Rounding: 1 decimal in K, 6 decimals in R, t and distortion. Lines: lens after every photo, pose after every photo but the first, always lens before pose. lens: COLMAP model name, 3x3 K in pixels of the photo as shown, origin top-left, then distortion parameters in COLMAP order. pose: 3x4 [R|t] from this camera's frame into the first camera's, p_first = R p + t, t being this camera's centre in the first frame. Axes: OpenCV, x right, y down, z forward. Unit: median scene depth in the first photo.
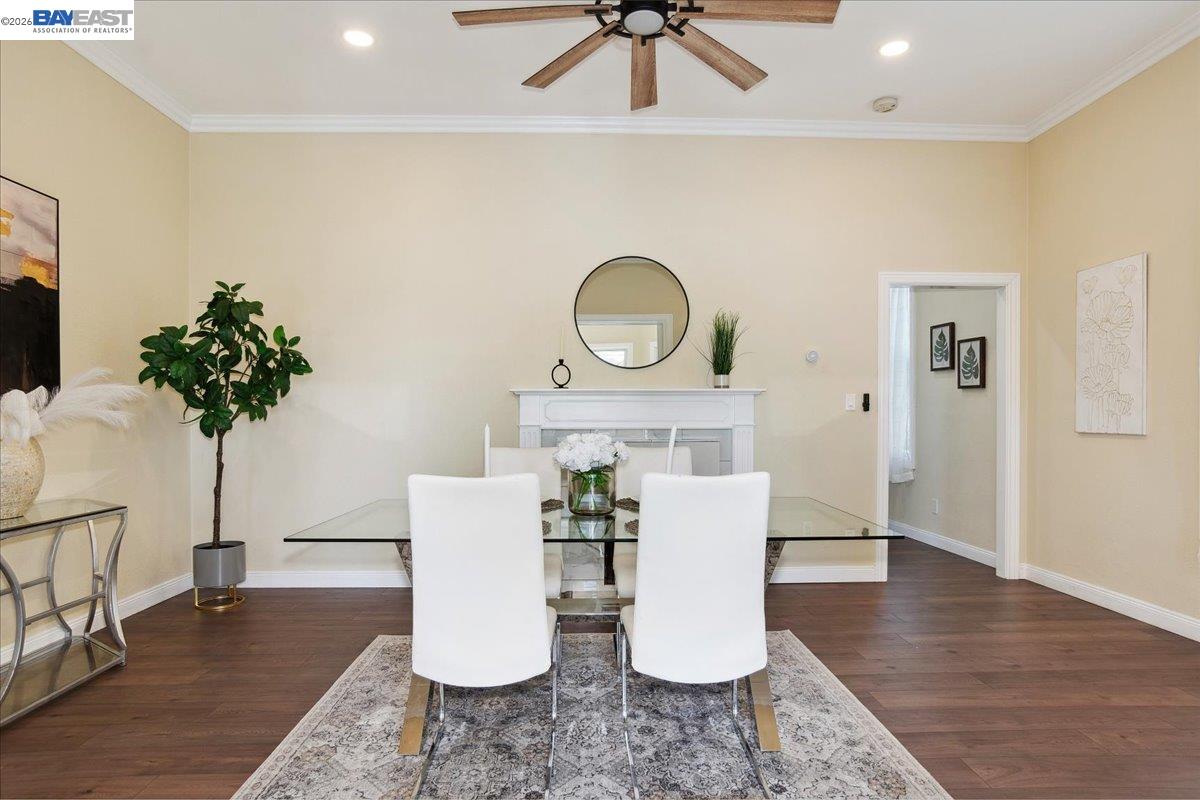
lens RADIAL K [[655.8, 0, 606.4], [0, 655.8, 398.8], [0, 0, 1]] dist [-0.046995, 0.034475]
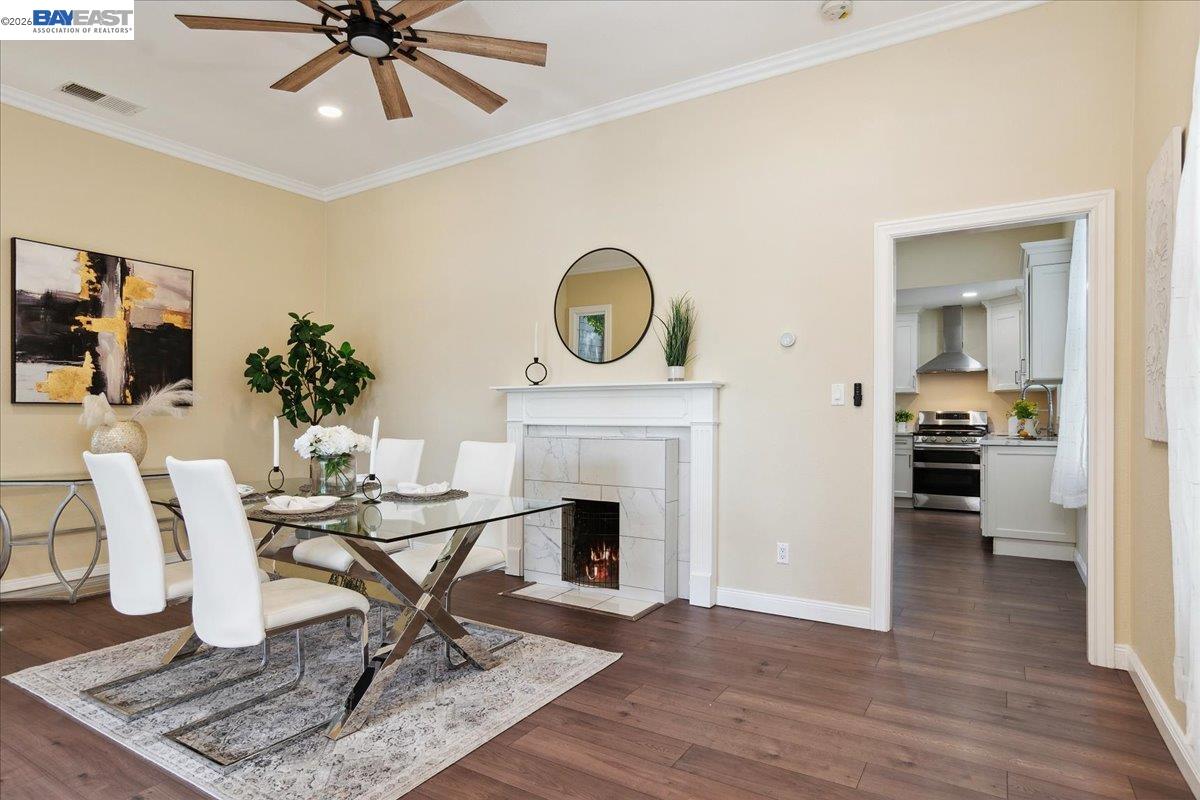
lens RADIAL K [[655.8, 0, 606.4], [0, 655.8, 398.8], [0, 0, 1]] dist [-0.046995, 0.034475]
pose [[0.831131, -0.011566, -0.555957, 0.695492], [0.012855, 0.999916, -0.001585, 0.009285], [0.555929, -0.005829, 0.831210, 0.231753]]
